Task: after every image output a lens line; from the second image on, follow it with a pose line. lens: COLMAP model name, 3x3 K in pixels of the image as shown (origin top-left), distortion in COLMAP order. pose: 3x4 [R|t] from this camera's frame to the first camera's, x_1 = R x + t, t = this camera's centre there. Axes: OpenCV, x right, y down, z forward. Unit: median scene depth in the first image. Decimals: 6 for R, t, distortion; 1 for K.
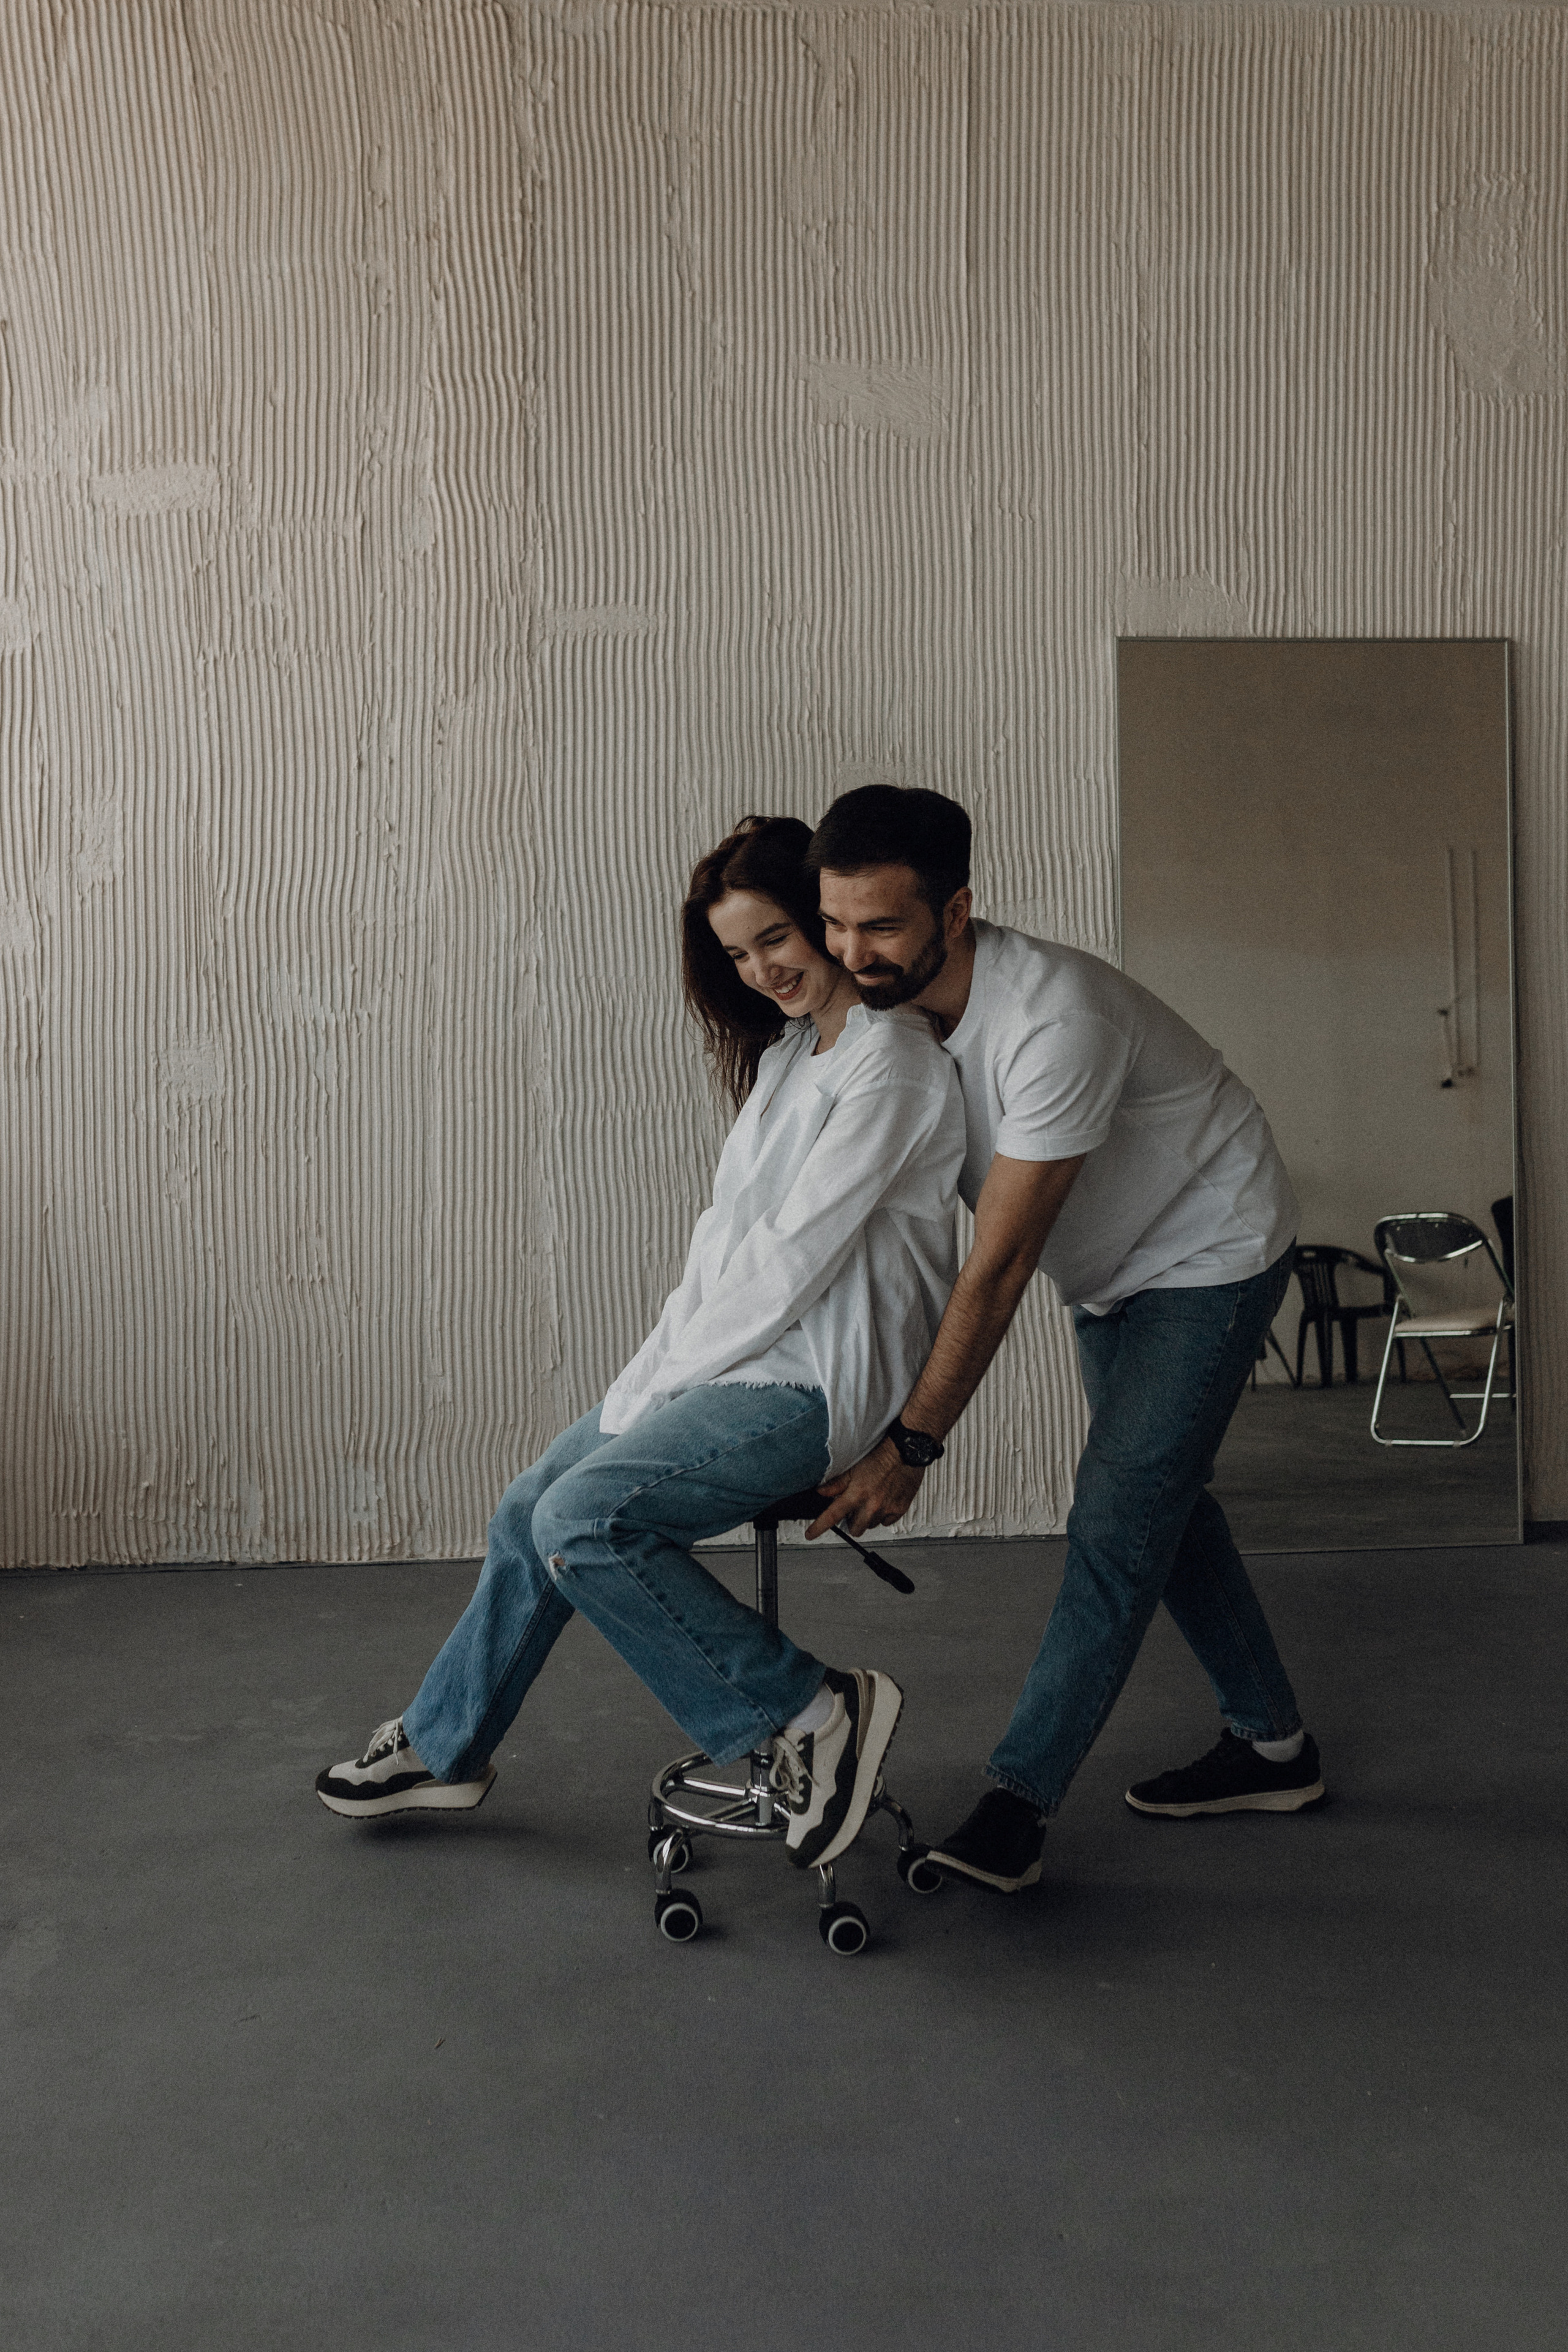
lens RADIAL K [[2413.3, 0, 793.3], [0, 2413.3, 1132.6], [0, 0, 1]] dist [-0.006222, 0.000000]
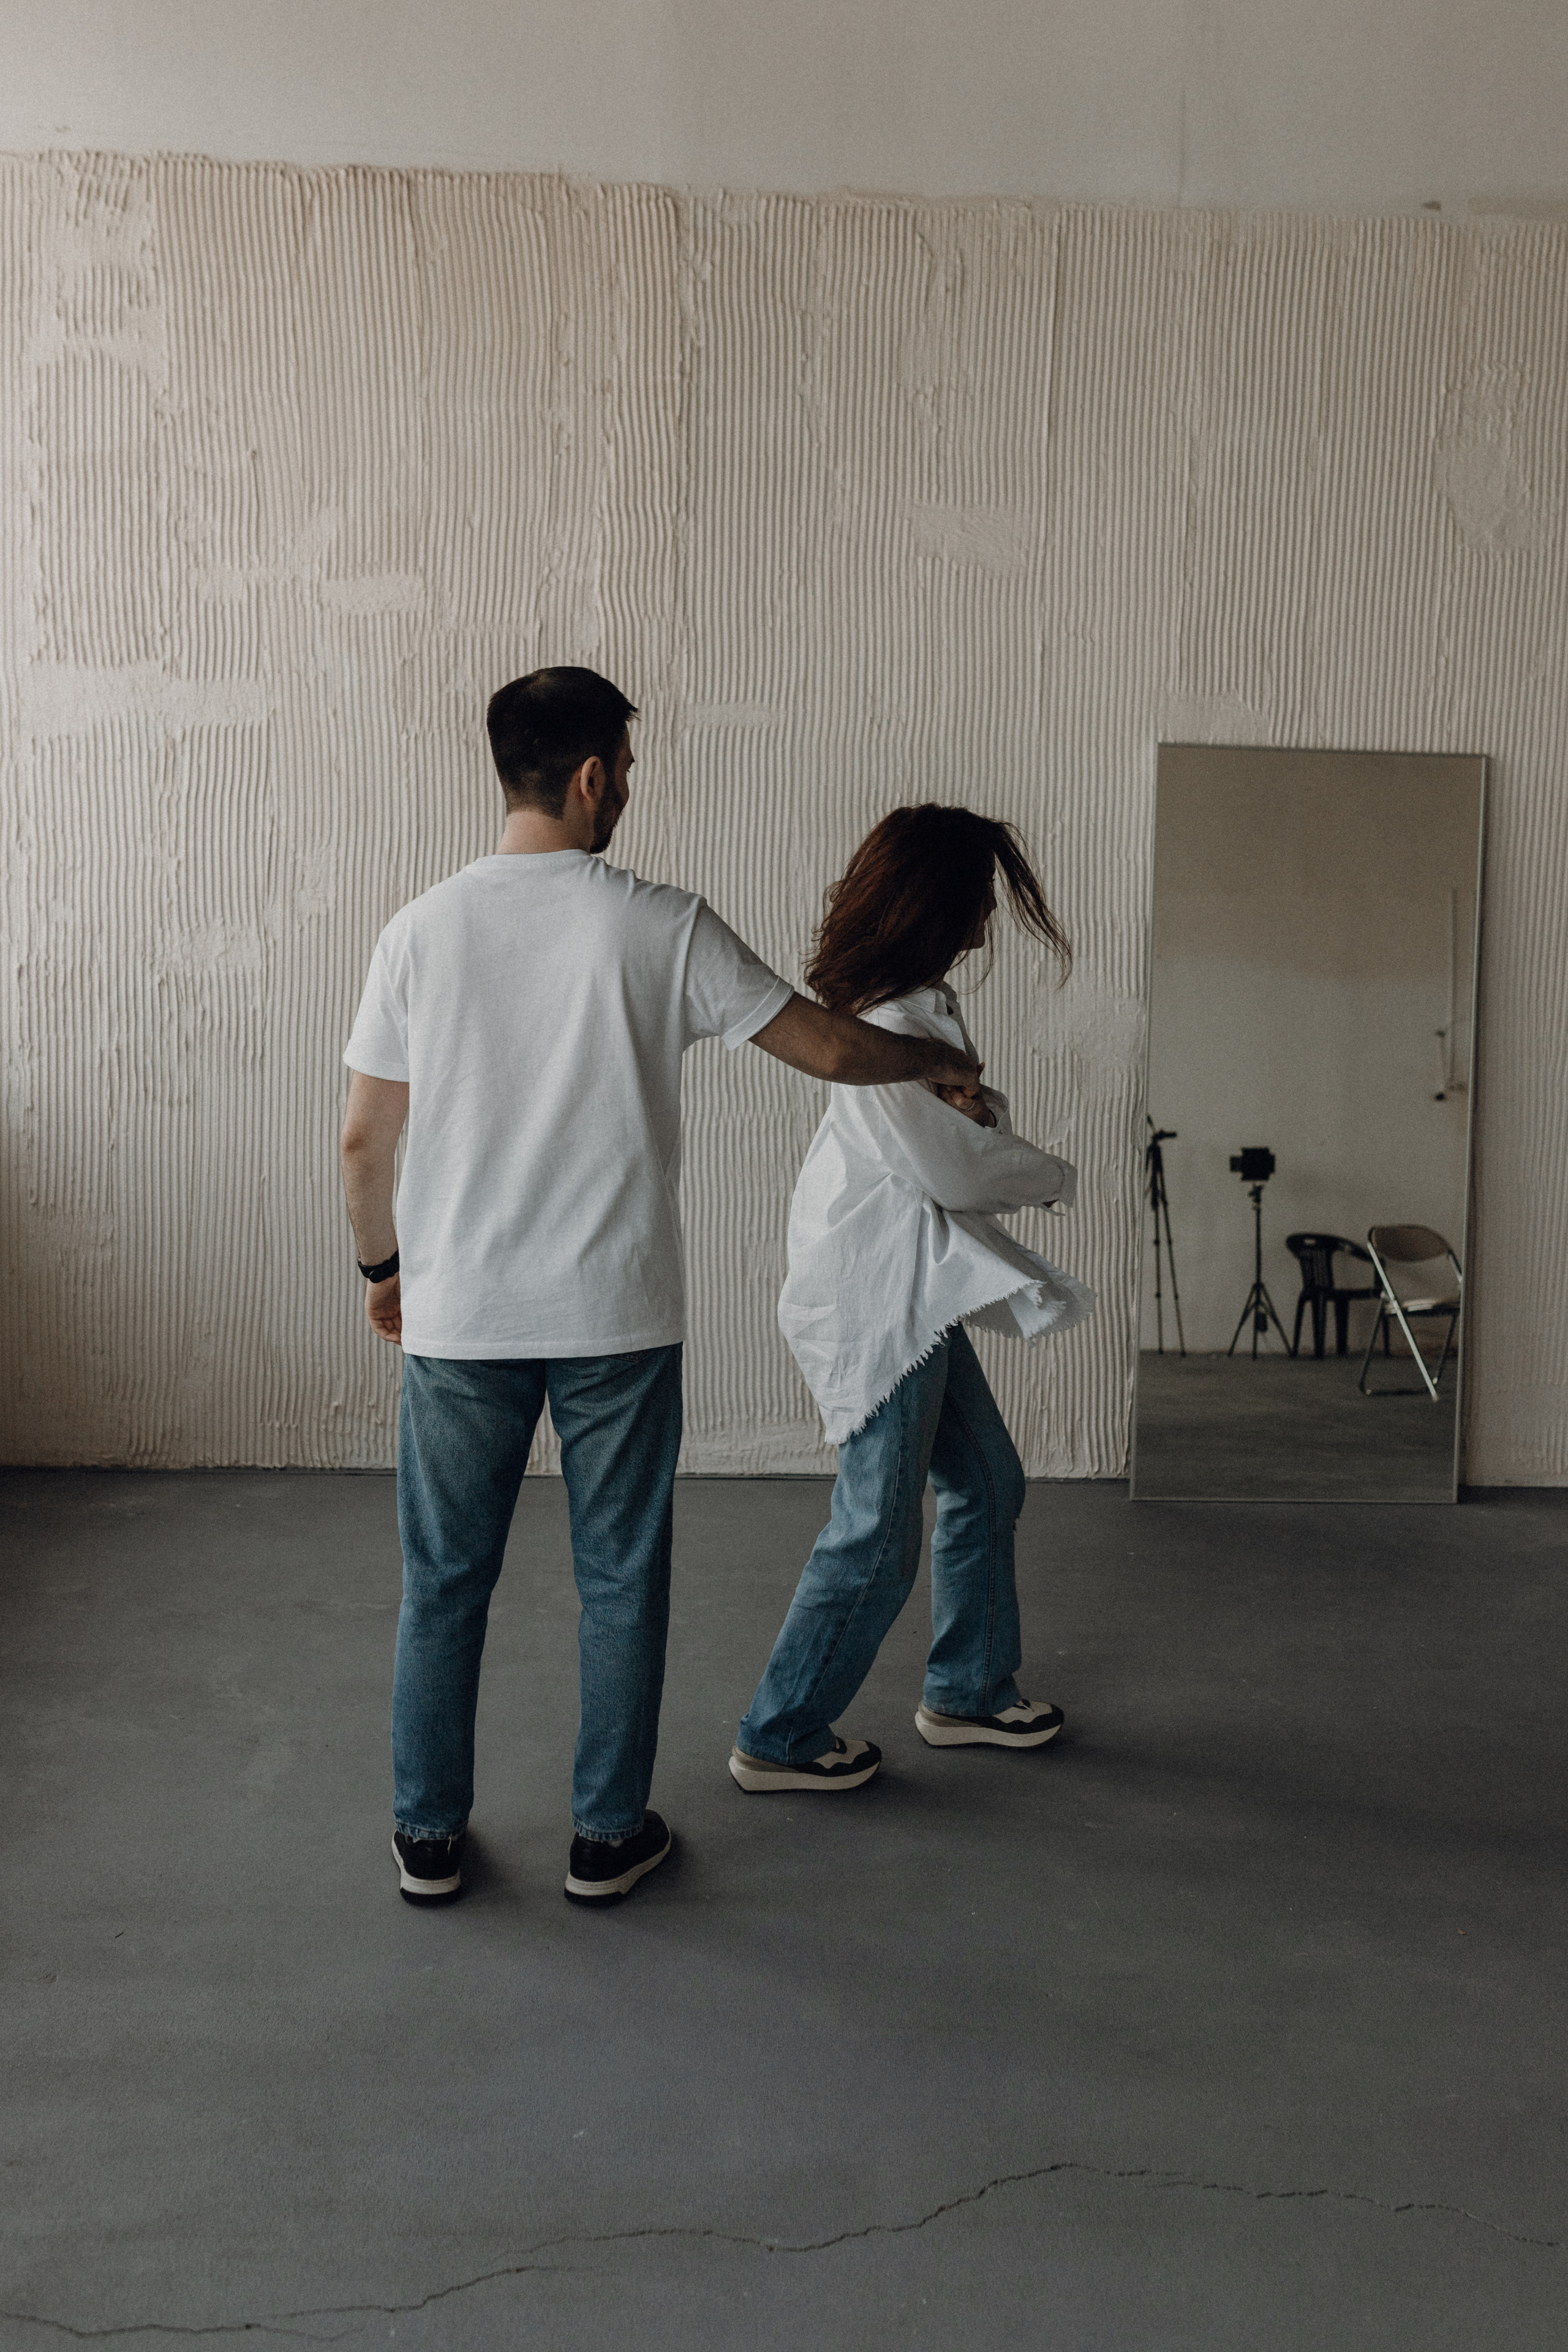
lens RADIAL K [[2413.3, 0, 775.2], [0, 2413.3, 1171.7], [0, 0, 1]] dist [-0.006222, 0.000000]
pose [[0.998728, 0.042820, -0.026618, -0.016003], [-0.041438, 0.997865, 0.050482, -0.044729], [0.028723, -0.049315, 0.998370, -0.222426]]
